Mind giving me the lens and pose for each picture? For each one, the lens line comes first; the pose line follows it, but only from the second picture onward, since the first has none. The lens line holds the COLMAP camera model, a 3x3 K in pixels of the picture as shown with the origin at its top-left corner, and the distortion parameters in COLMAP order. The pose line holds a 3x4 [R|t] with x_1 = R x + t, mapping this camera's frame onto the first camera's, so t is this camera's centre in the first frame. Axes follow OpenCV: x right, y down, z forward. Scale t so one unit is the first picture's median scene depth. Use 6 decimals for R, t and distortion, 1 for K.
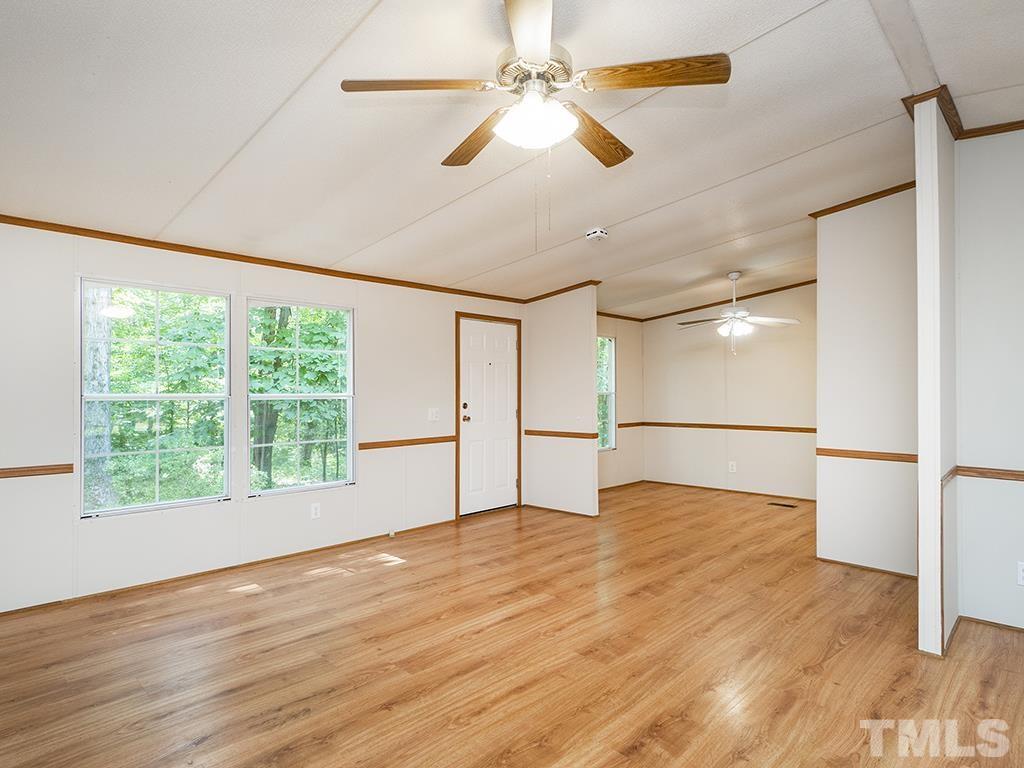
lens RADIAL K [[581.5, 0, 517.7], [0, 581.5, 388.3], [0, 0, 1]] dist [-0.011288, 0.003489]
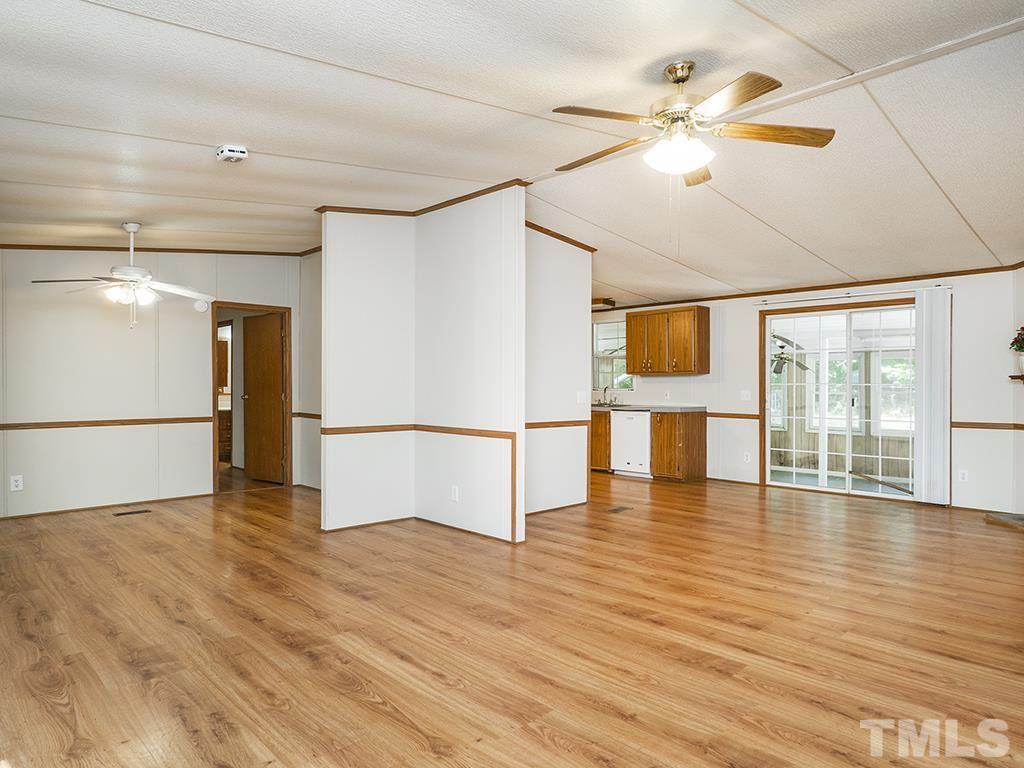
lens RADIAL K [[654.7, 0, 508.2], [0, 654.7, 386.6], [0, 0, 1]] dist [0.000048, 0.005972]
pose [[0.026116, -0.004118, 0.999650, -0.900767], [-0.005120, 0.999978, 0.004253, 0.026969], [-0.999646, -0.005230, 0.026095, 0.847162]]
